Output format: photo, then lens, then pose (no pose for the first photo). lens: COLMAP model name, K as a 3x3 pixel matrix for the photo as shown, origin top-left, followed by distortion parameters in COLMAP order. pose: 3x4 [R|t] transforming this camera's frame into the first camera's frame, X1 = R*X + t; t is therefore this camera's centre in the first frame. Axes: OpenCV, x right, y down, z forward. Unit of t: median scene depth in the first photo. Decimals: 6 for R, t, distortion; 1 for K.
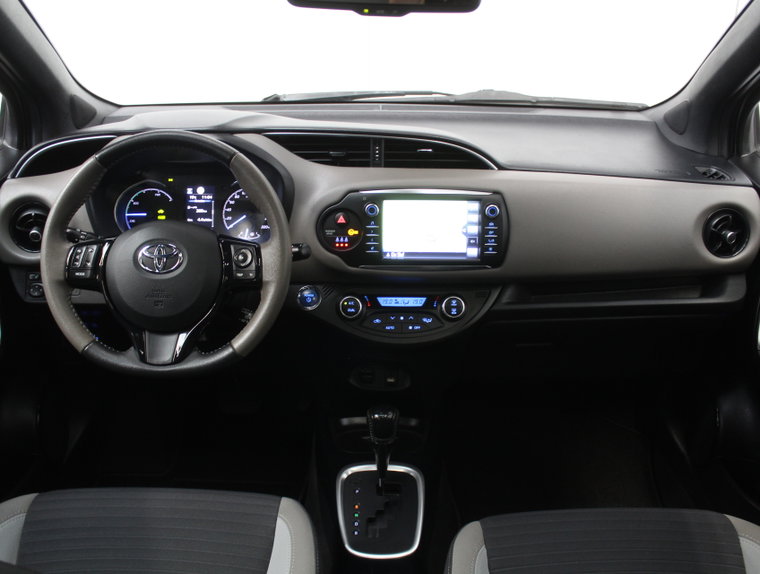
lens RADIAL K [[695.7, 0, 379.5], [0, 695.7, 289.8], [0, 0, 1]] dist [-0.117050, 0.000000]
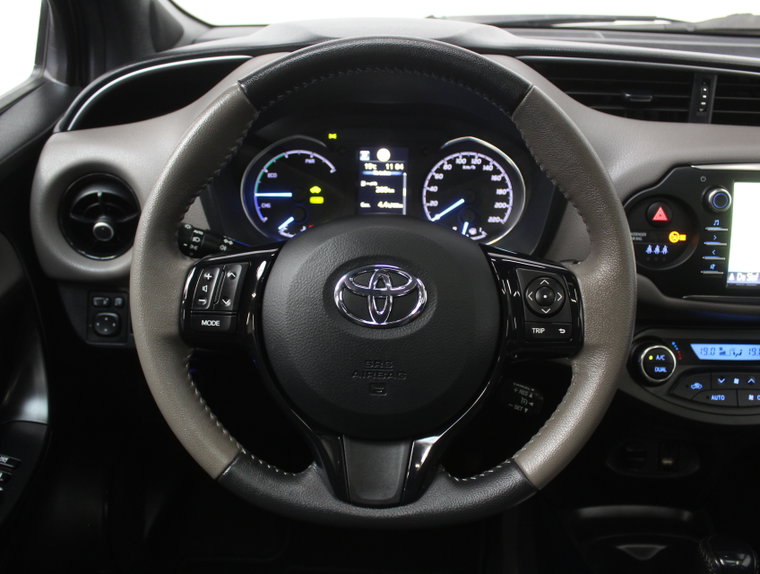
lens RADIAL K [[695.7, 0, 381.2], [0, 695.7, 289.4], [0, 0, 1]] dist [-0.117050, 0.000000]
pose [[0.999488, 0.013634, -0.028951, -0.256678], [-0.011921, 0.998213, 0.058548, -0.067831], [0.029698, -0.058173, 0.997865, 0.424137]]
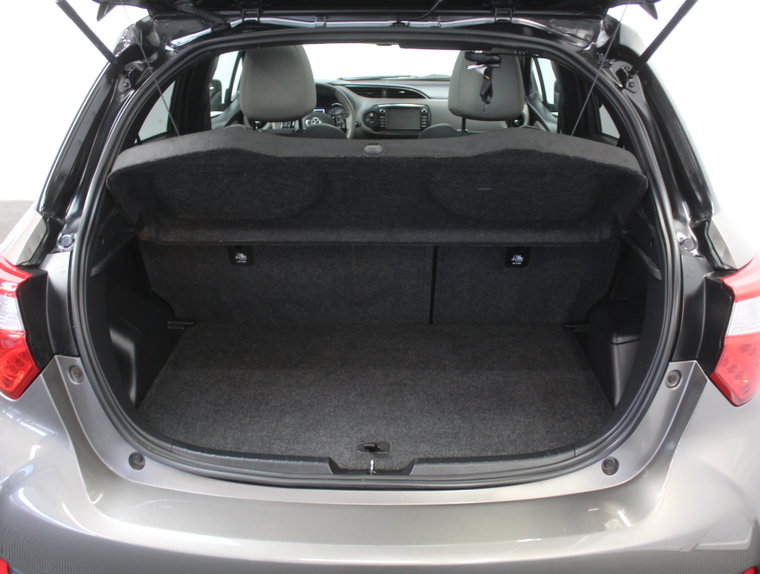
lens RADIAL K [[695.7, 0, 379.5], [0, 695.7, 286.1], [0, 0, 1]] dist [-0.117050, 0.000000]
pose [[0.999536, -0.004163, -0.030171, 0.058003], [0.003410, 0.999682, -0.024978, 0.652826], [0.030266, 0.024864, 0.999233, -1.766054]]
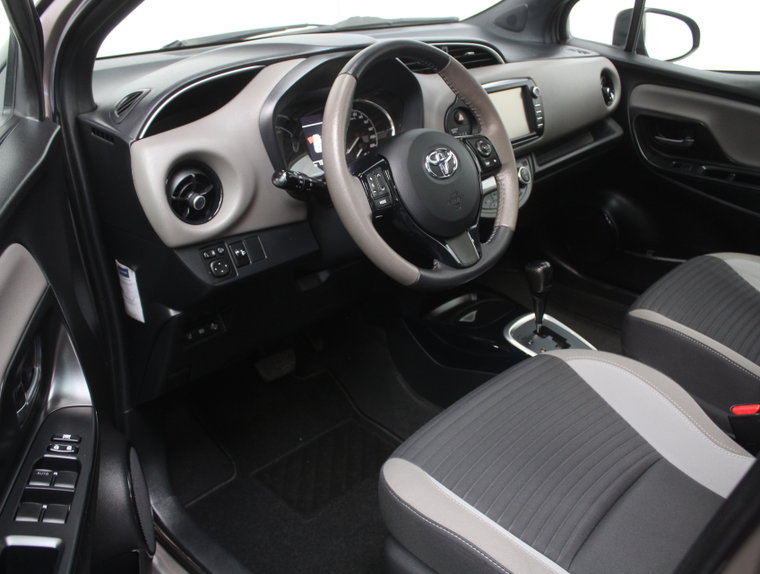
lens RADIAL K [[695.7, 0, 378.2], [0, 695.7, 283.0], [0, 0, 1]] dist [-0.117050, 0.000000]
pose [[0.692025, -0.313186, 0.650397, -0.926509], [0.295620, 0.944922, 0.140468, -0.042981], [-0.658567, 0.095063, 0.746493, 0.275221]]
